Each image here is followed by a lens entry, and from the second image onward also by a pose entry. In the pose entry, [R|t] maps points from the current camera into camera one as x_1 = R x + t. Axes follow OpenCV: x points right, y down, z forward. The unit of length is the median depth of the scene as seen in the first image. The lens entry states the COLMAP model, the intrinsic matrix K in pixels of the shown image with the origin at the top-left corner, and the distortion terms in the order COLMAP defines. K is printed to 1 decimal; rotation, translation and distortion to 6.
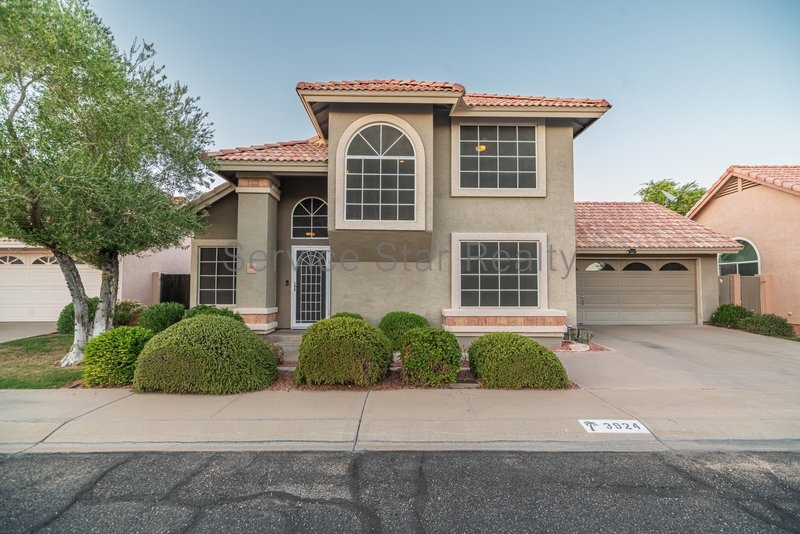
lens RADIAL K [[369.4, 0, 400.8], [0, 369.4, 270.8], [0, 0, 1]] dist [-0.001680, 0.000957]
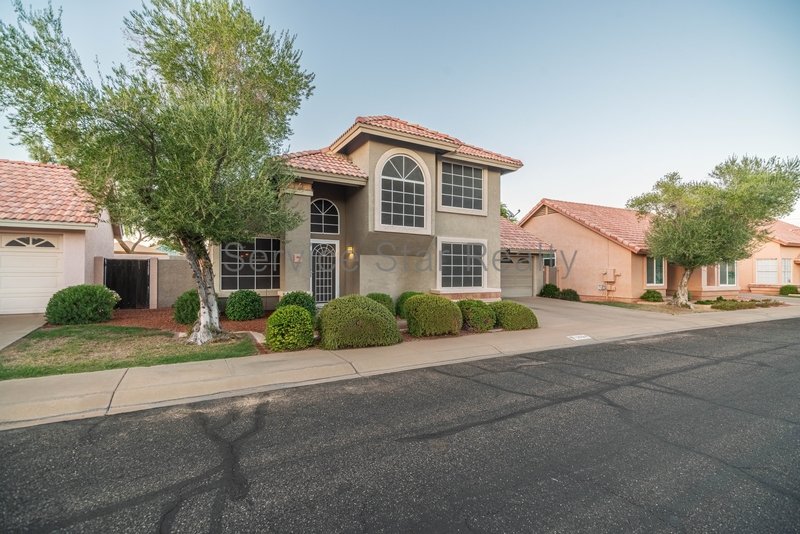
lens RADIAL K [[369.4, 0, 396.9], [0, 369.4, 268.8], [0, 0, 1]] dist [-0.001680, 0.000957]
pose [[0.881142, 0.007616, 0.472790, -0.685911], [-0.025064, 0.999217, 0.030617, -0.016807], [-0.472186, -0.038827, 0.880643, -0.203559]]
